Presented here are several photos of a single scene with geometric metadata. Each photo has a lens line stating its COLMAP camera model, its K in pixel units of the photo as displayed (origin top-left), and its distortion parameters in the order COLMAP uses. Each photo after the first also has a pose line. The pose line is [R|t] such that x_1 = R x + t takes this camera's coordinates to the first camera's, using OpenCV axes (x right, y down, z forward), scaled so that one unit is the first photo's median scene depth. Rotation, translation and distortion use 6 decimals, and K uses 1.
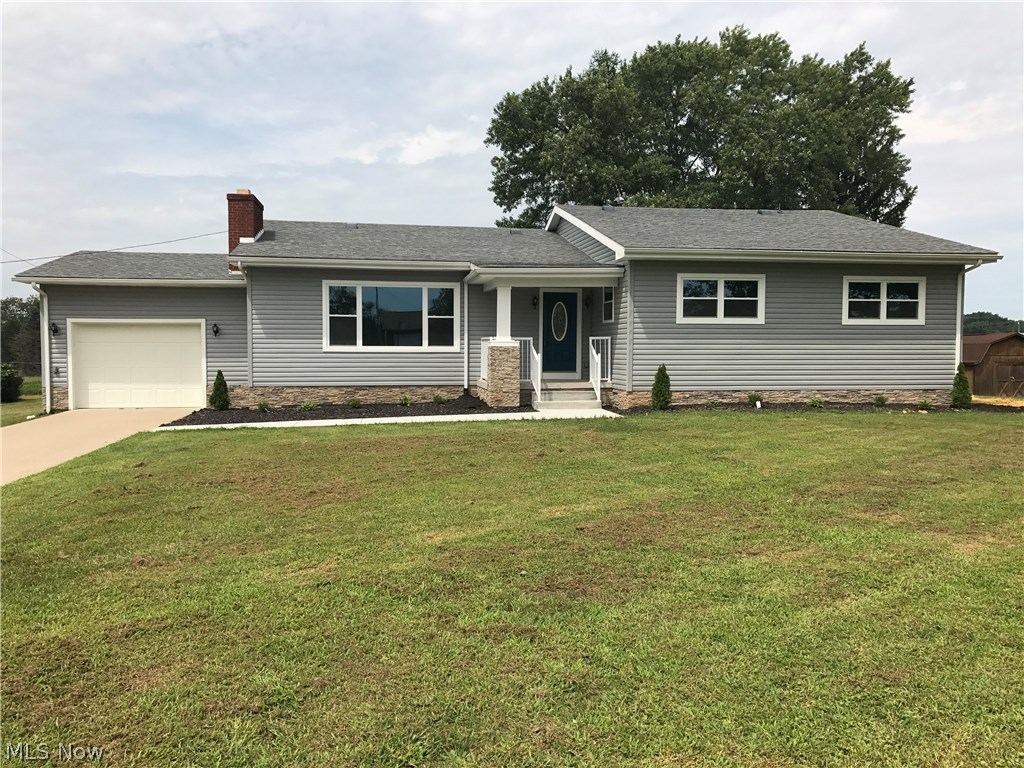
lens RADIAL K [[853.4, 0, 507.7], [0, 853.4, 385.4], [0, 0, 1]] dist [0.032560, -0.019419]
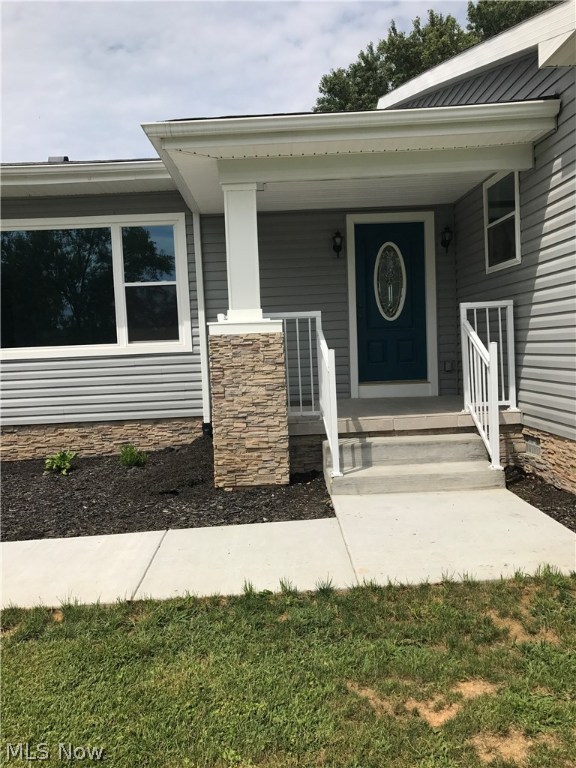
lens RADIAL K [[640.0, 0, 276.6], [0, 640.0, 380.2], [0, 0, 1]] dist [0.032560, -0.019419]
pose [[0.989959, -0.036338, -0.136606, 0.046755], [0.038254, 0.999203, 0.011425, -0.025418], [0.136082, -0.016536, 0.990560, 0.652337]]
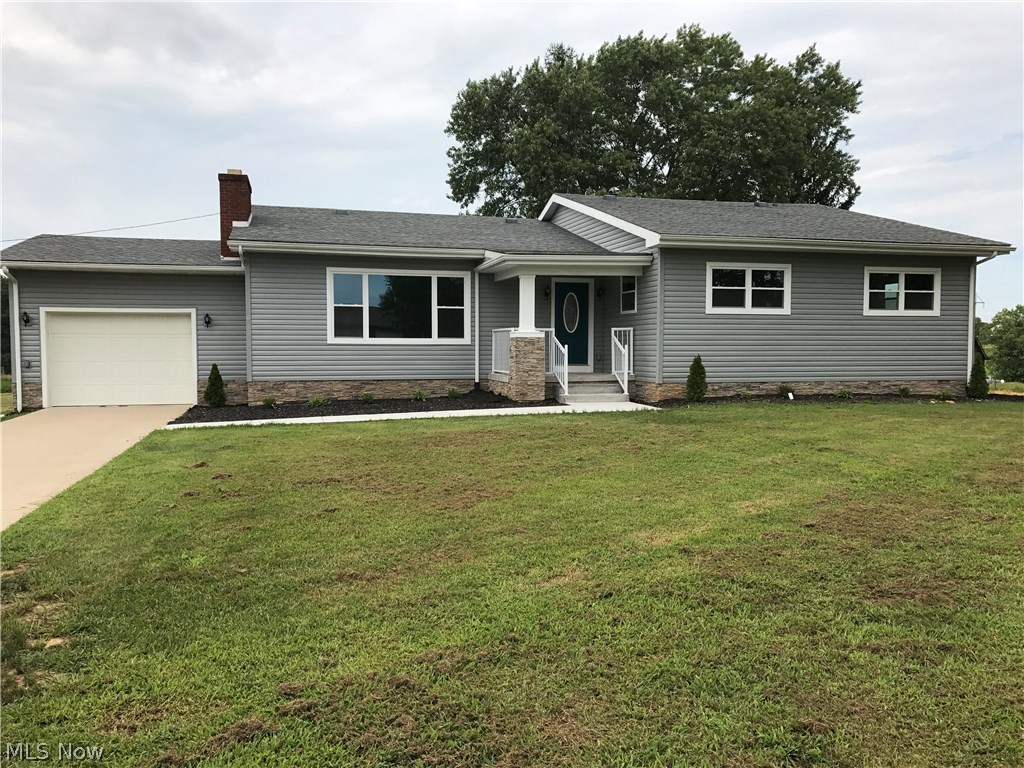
lens RADIAL K [[853.4, 0, 507.7], [0, 853.4, 381.6], [0, 0, 1]] dist [0.032560, -0.019419]
pose [[0.994942, -0.005607, 0.100299, -0.114400], [0.005986, 0.999976, -0.003480, 0.006479], [-0.100277, 0.004063, 0.994951, 0.048410]]
